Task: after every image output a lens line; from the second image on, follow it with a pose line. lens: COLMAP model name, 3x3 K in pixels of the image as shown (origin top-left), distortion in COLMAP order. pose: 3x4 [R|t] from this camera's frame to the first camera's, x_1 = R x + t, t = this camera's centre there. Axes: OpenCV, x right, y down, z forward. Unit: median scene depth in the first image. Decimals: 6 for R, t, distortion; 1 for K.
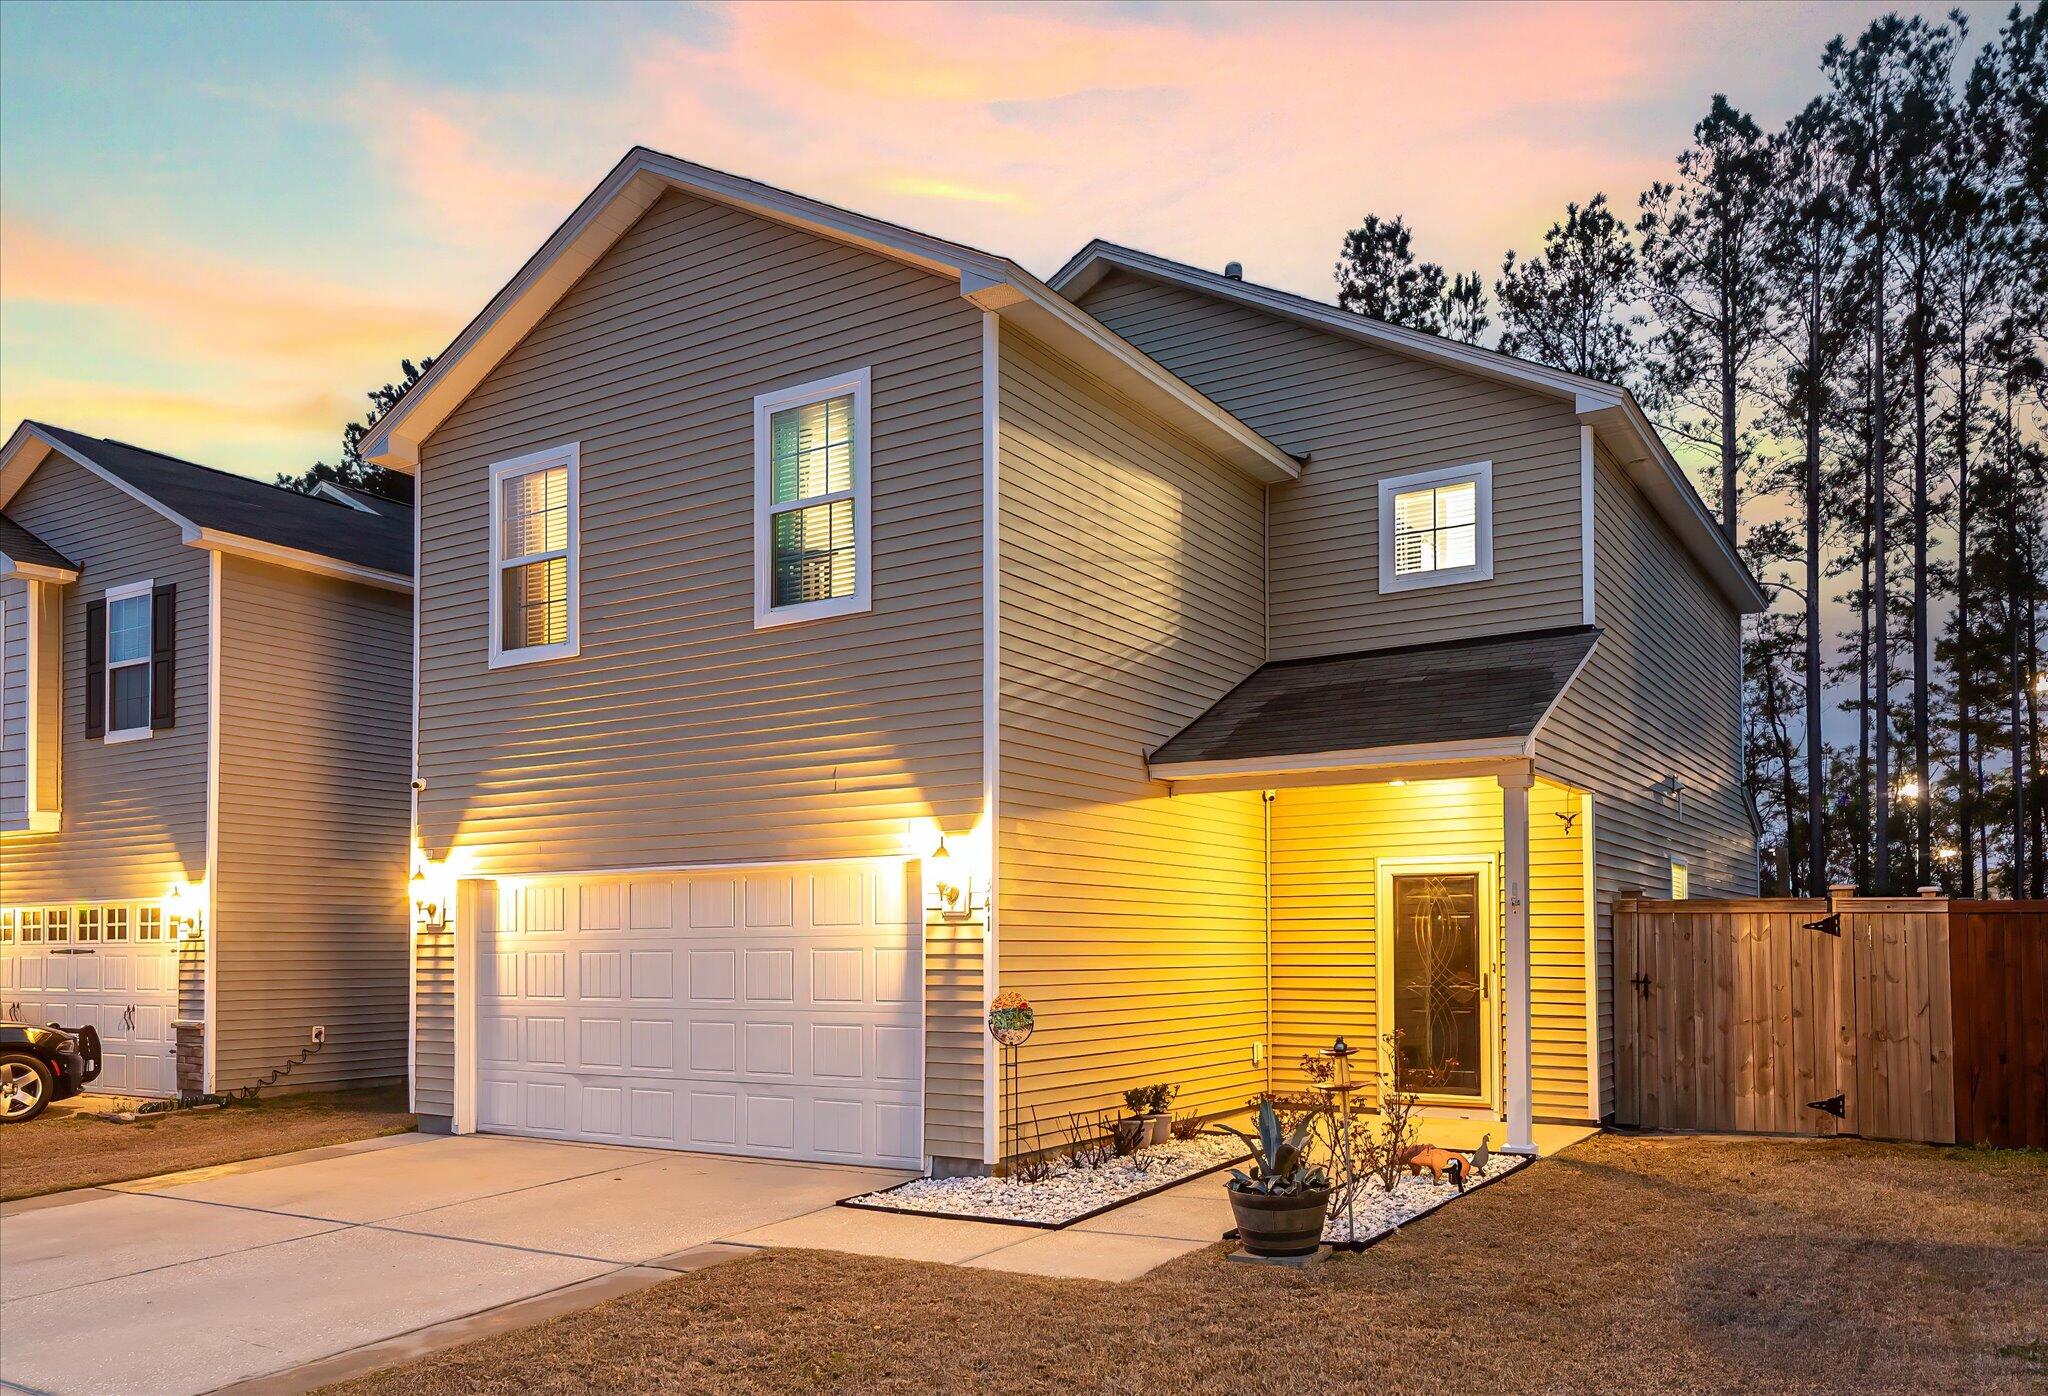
lens RADIAL K [[1522.0, 0, 1090.4], [0, 1522.0, 910.8], [0, 0, 1]] dist [0.008320, 0.003916]
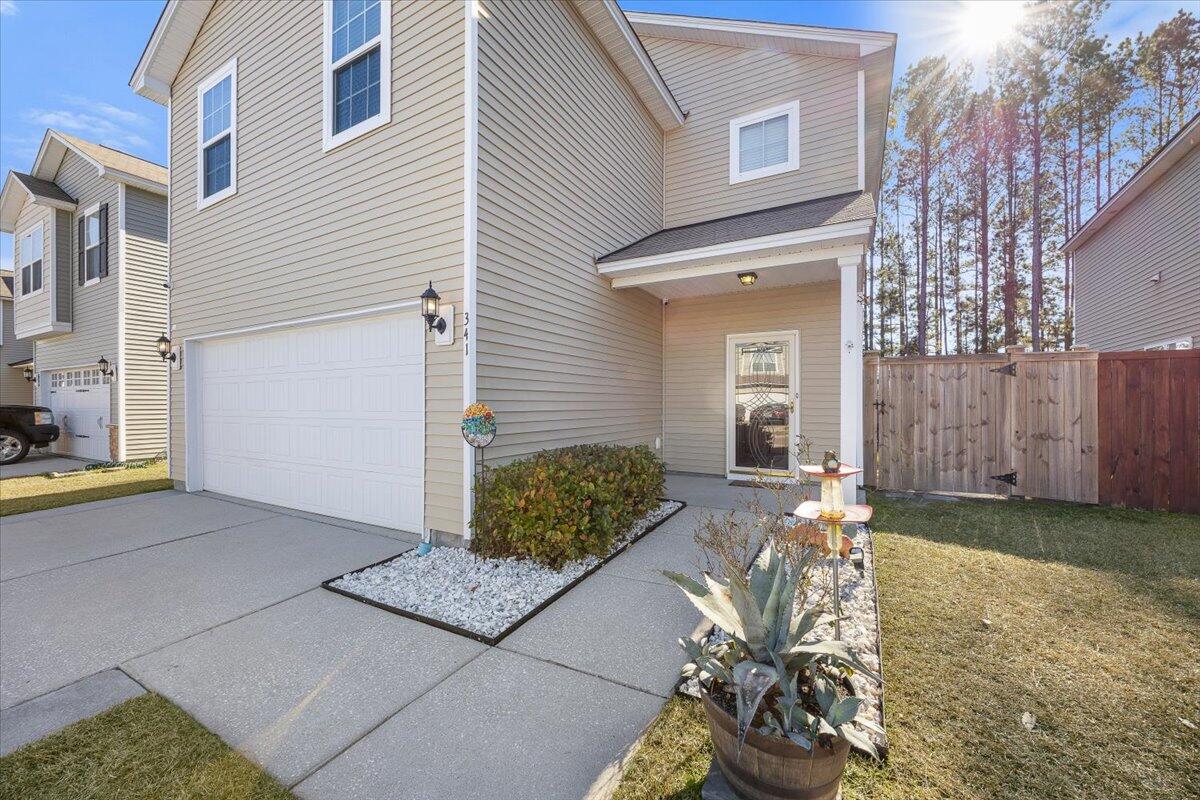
lens RADIAL K [[431.7, 0, 619.4], [0, 431.7, 402.1], [0, 0, 1]] dist [-0.000526, -0.000170]
pose [[0.997633, 0.005788, 0.068523, 0.030998], [-0.007200, 0.999766, 0.020378, 0.036661], [-0.068389, -0.020823, 0.997441, 0.539739]]
